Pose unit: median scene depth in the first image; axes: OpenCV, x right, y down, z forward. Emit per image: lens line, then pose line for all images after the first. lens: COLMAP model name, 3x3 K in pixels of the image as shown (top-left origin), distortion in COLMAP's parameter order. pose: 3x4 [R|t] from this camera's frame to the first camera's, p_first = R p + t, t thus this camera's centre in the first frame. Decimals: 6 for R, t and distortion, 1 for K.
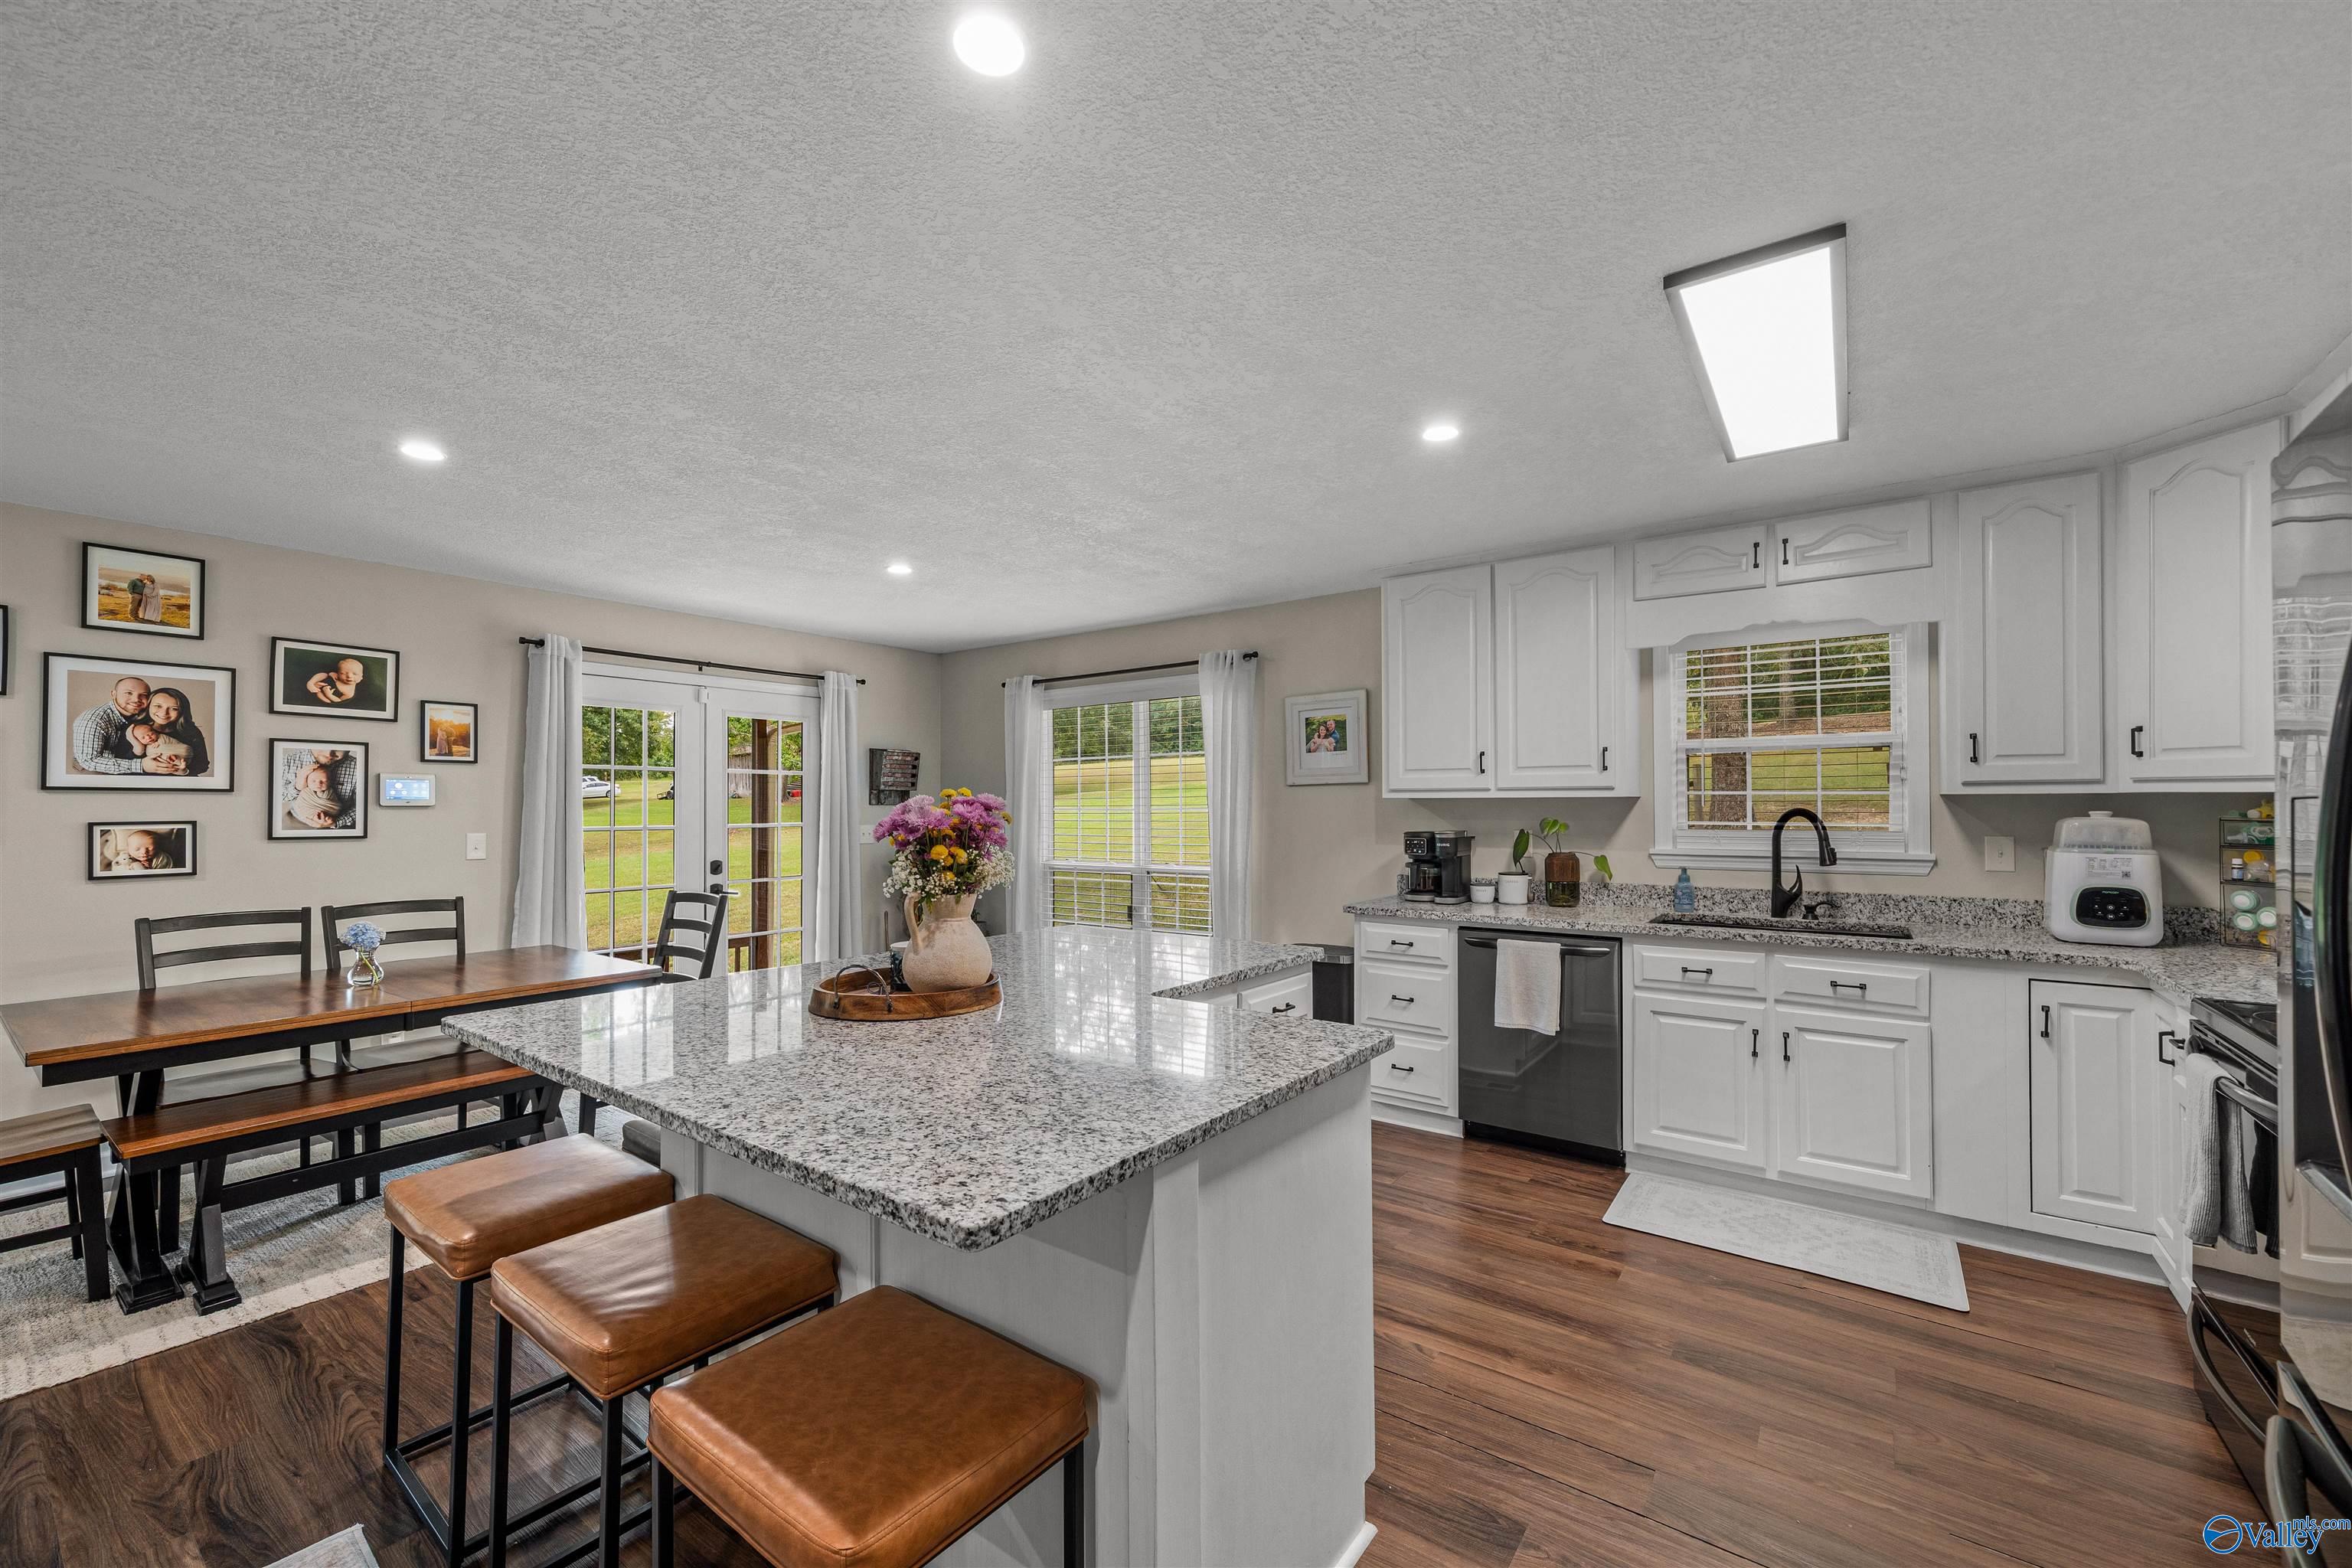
lens RADIAL K [[935.0, 0, 1161.8], [0, 935.0, 794.0], [0, 0, 1]] dist [0.001388, -0.000461]
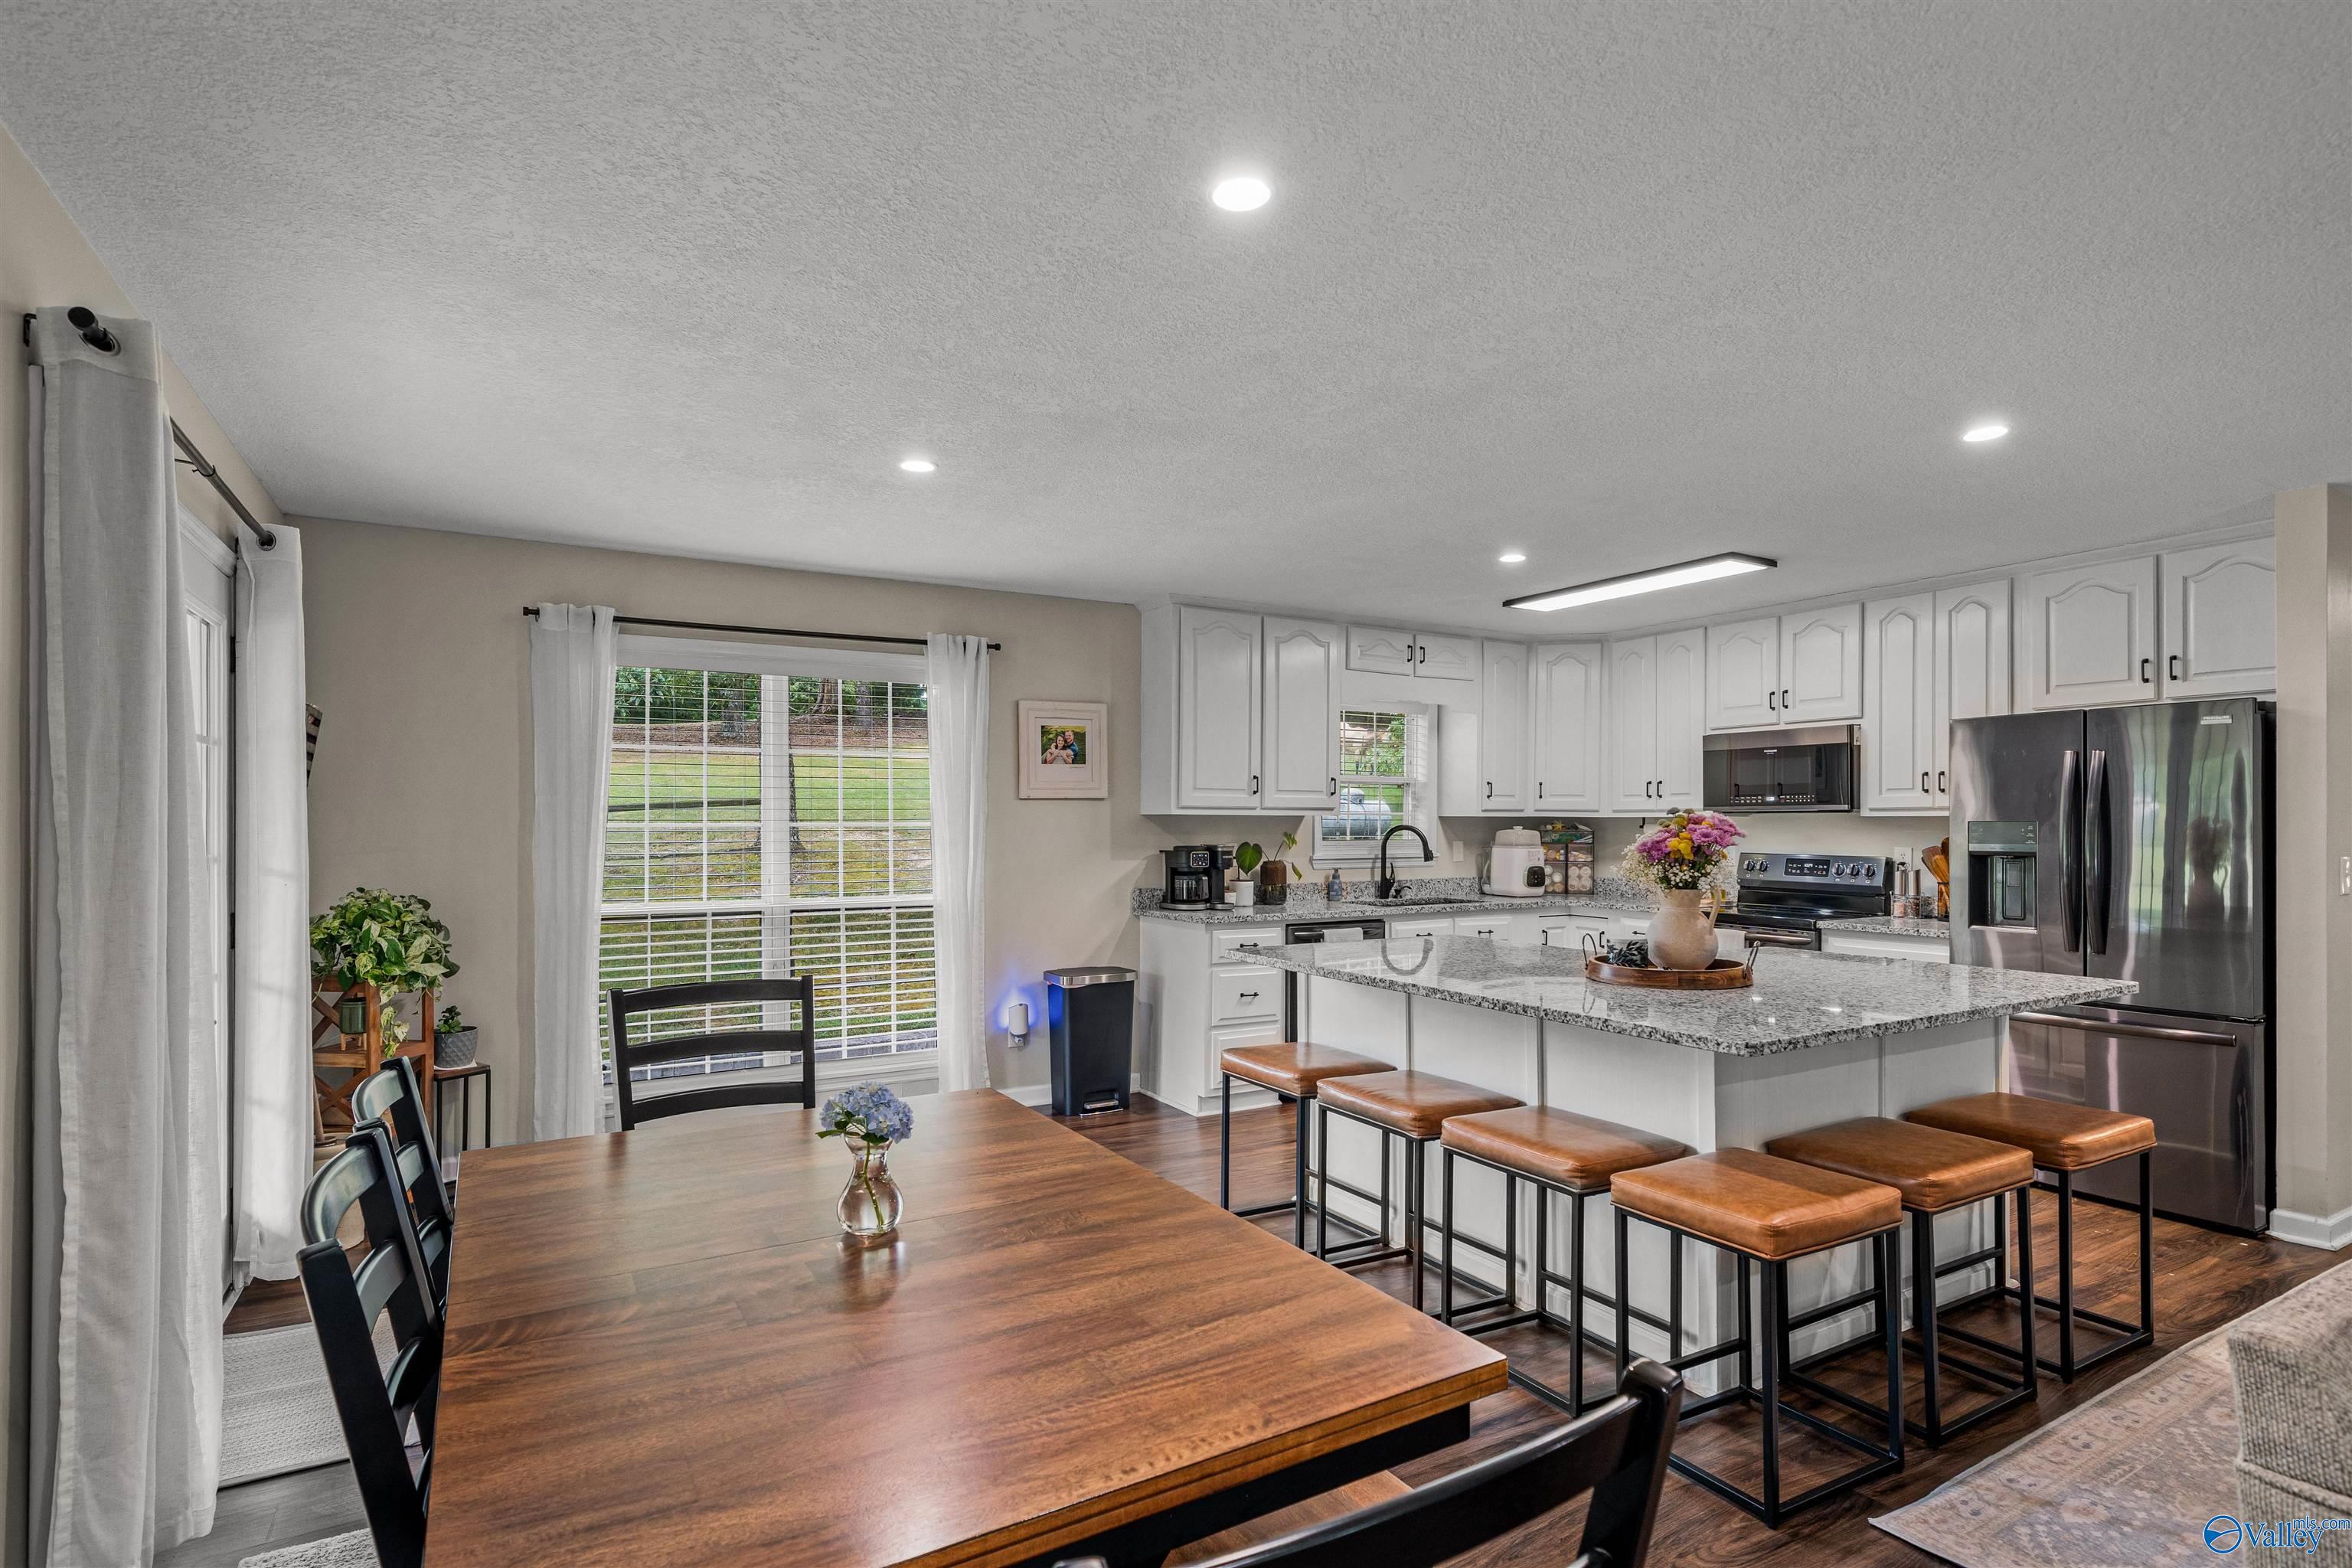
lens RADIAL K [[1162.2, 0, 1163.5], [0, 1162.2, 821.3], [0, 0, 1]] dist [0.006446, -0.000954]
pose [[0.395316, 0.004346, 0.918535, -1.096408], [-0.014600, 0.999892, 0.001553, 0.011647], [-0.918429, -0.014025, 0.395337, 0.567770]]
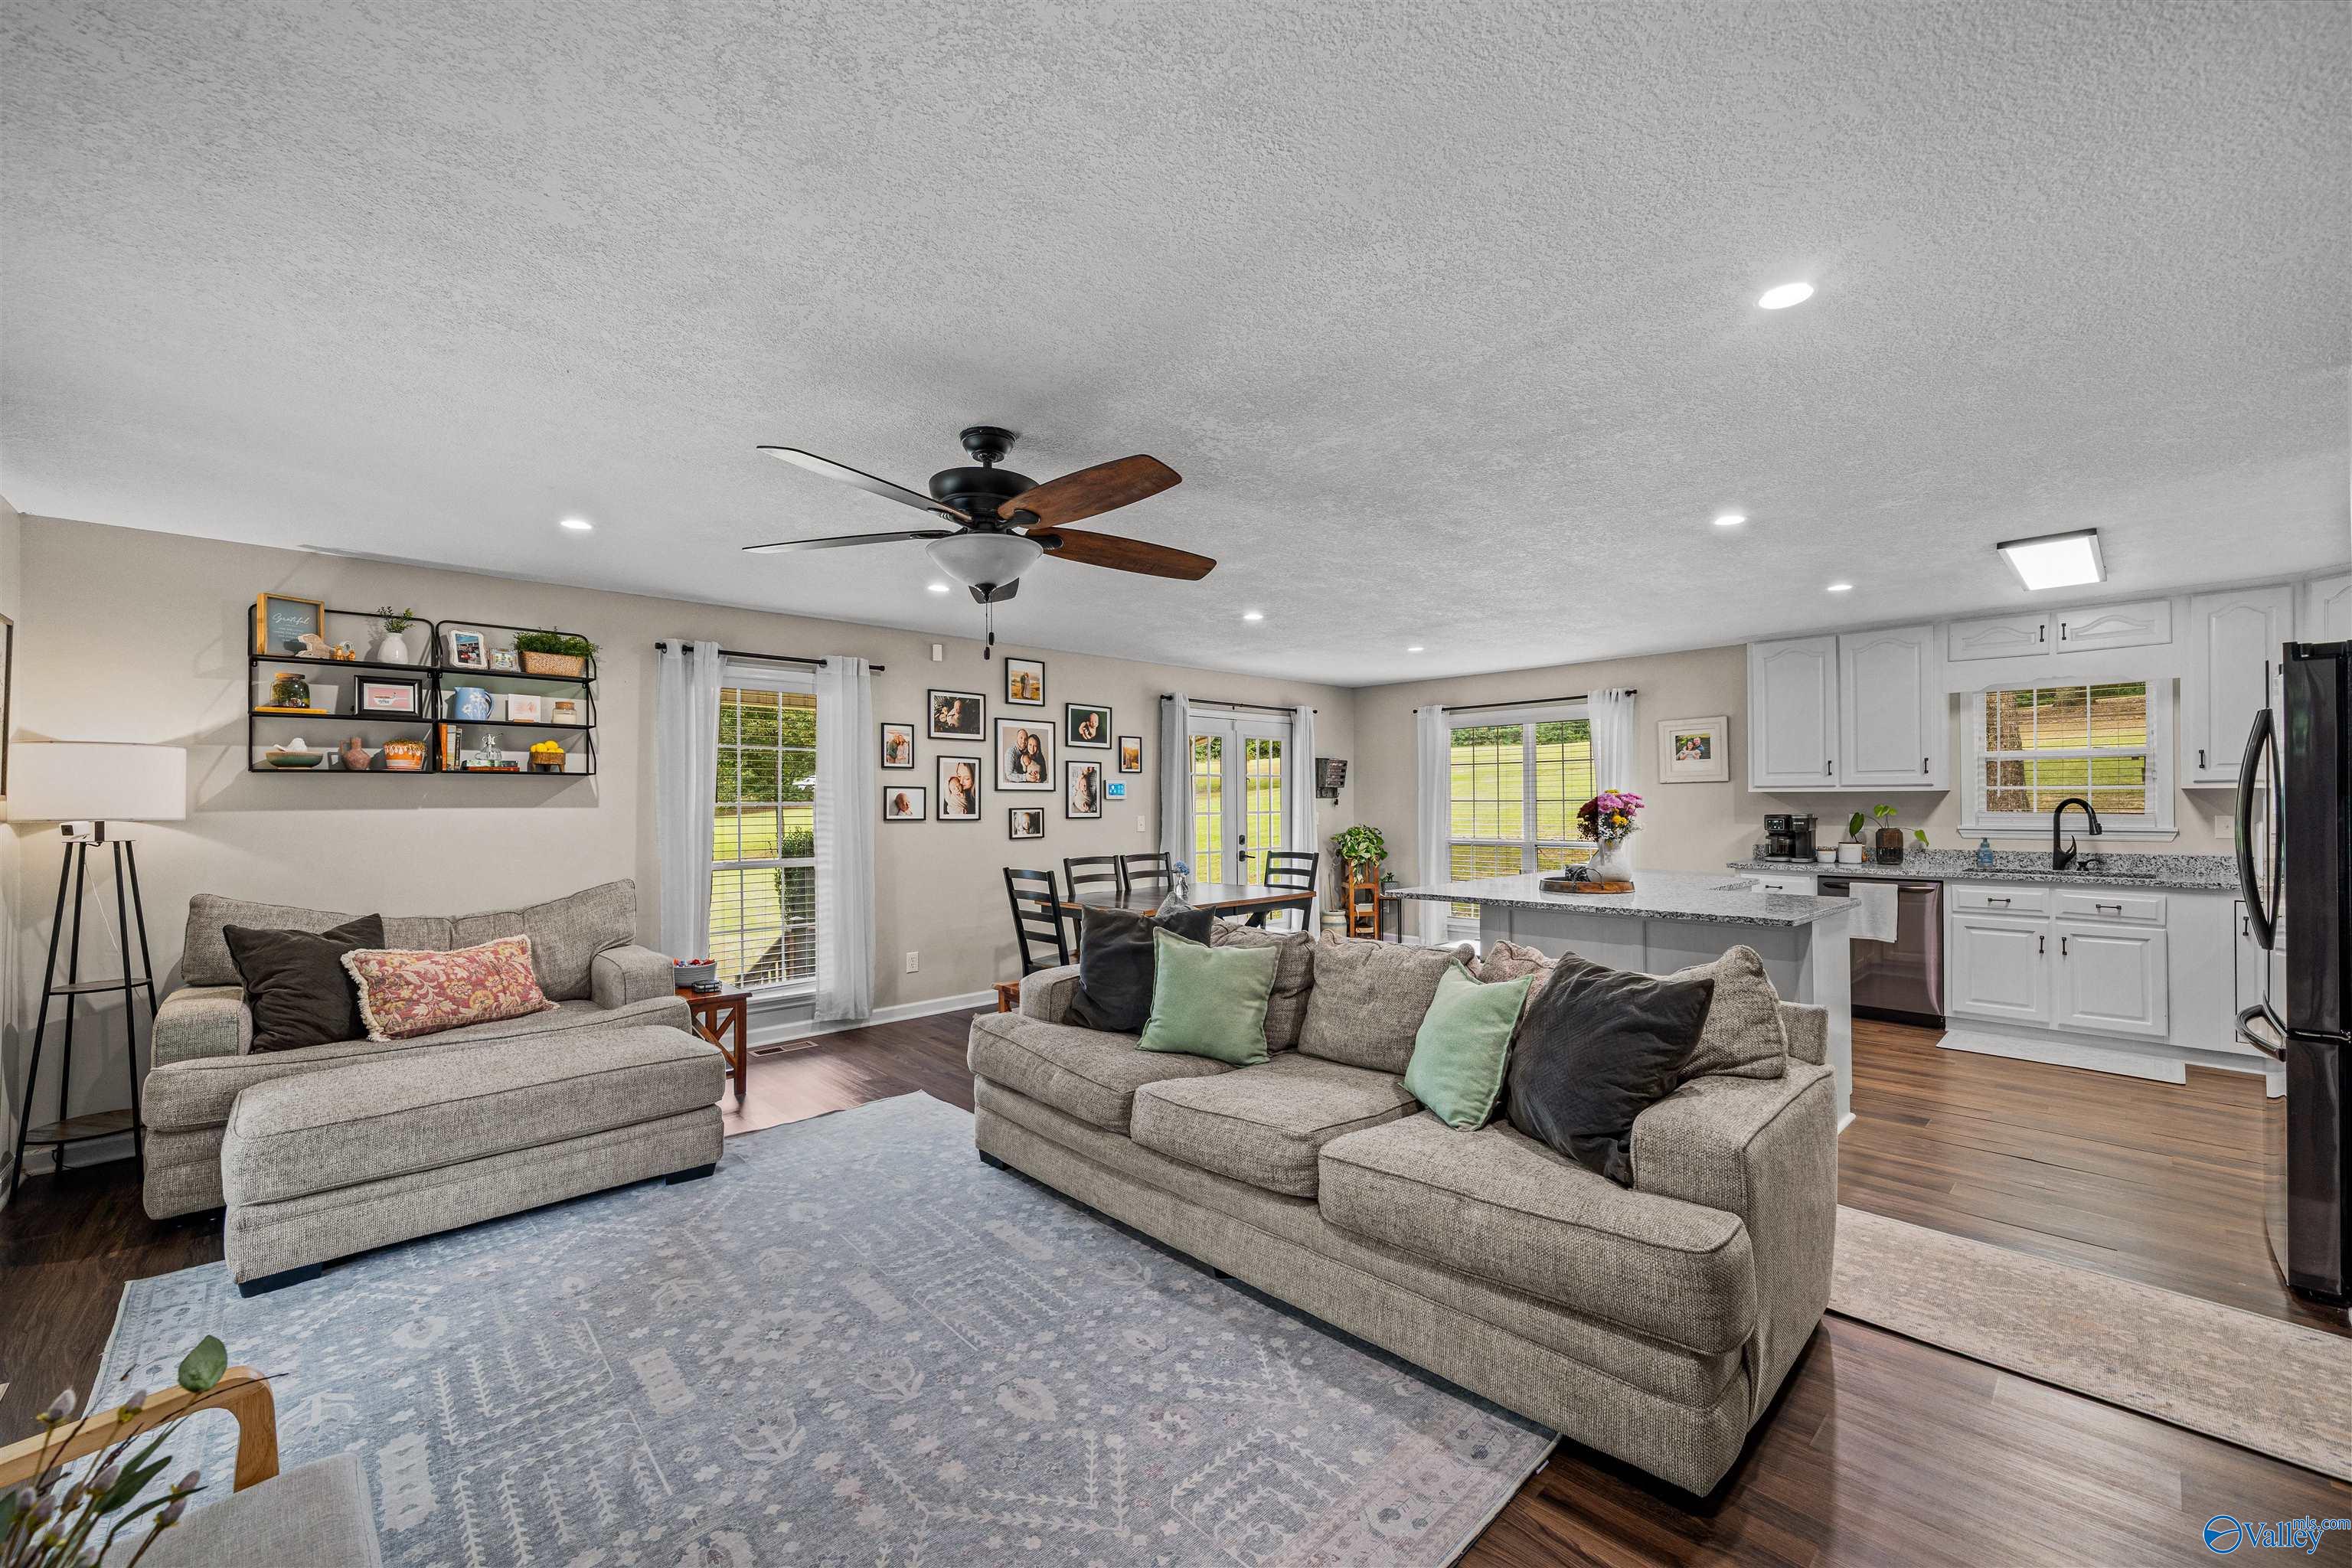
lens RADIAL K [[935.0, 0, 1163.3], [0, 935.0, 793.9], [0, 0, 1]] dist [0.001388, -0.000461]
pose [[0.984398, -0.003982, -0.175910, -0.473146], [0.005250, 0.999963, 0.006744, -0.008334], [0.175877, -0.007562, 0.984383, -0.705196]]
